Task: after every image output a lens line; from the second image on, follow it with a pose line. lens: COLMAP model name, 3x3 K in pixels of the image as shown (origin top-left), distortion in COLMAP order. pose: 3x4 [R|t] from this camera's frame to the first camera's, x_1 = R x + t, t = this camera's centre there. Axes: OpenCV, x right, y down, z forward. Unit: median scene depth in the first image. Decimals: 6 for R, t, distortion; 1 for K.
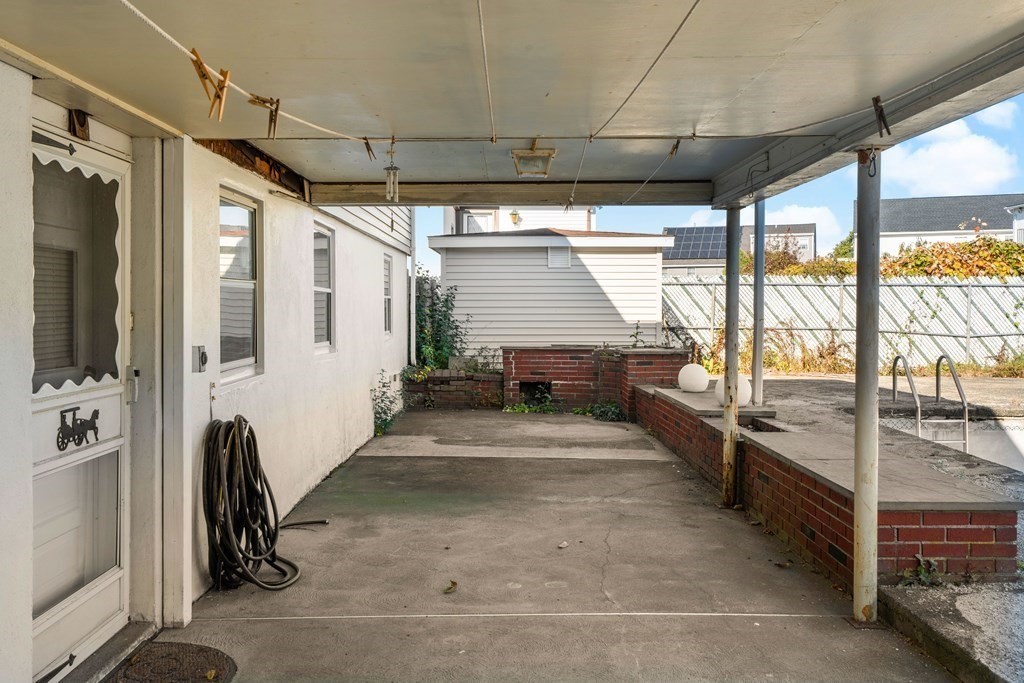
lens RADIAL K [[917.3, 0, 512.0], [0, 917.3, 341.5], [0, 0, 1]] dist [-0.010698, -0.002010]
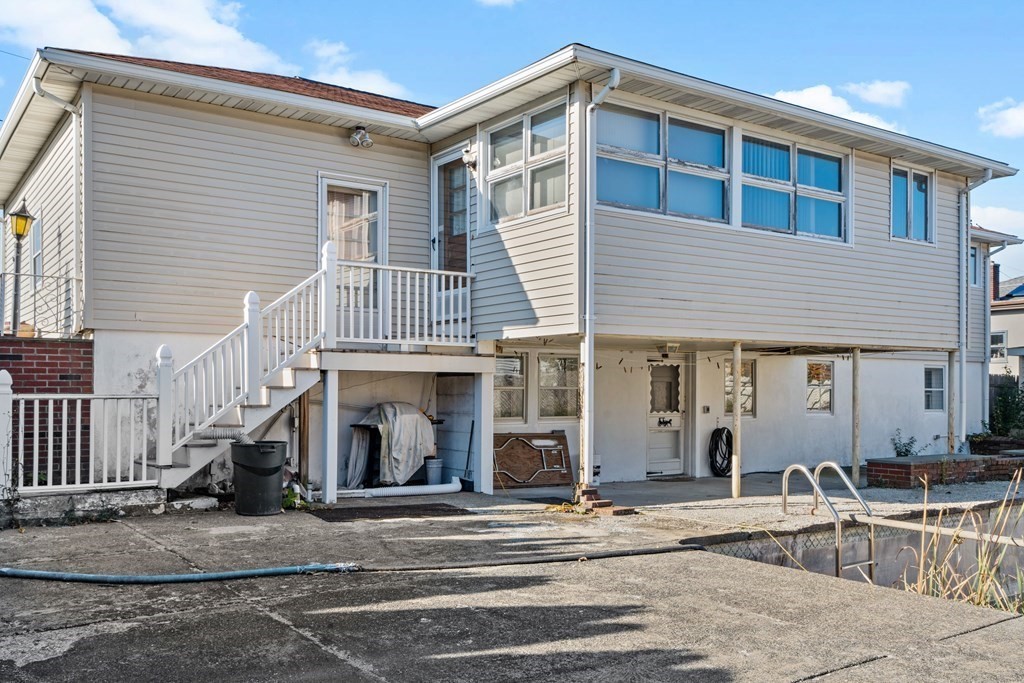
lens RADIAL K [[917.3, 0, 512.0], [0, 917.3, 341.5], [0, 0, 1]] dist [-0.010698, -0.002010]
pose [[0.562040, -0.044087, -0.825934, 2.600601], [-0.031517, 0.996712, -0.074650, 0.054666], [0.826510, 0.067987, 0.558802, -1.976085]]
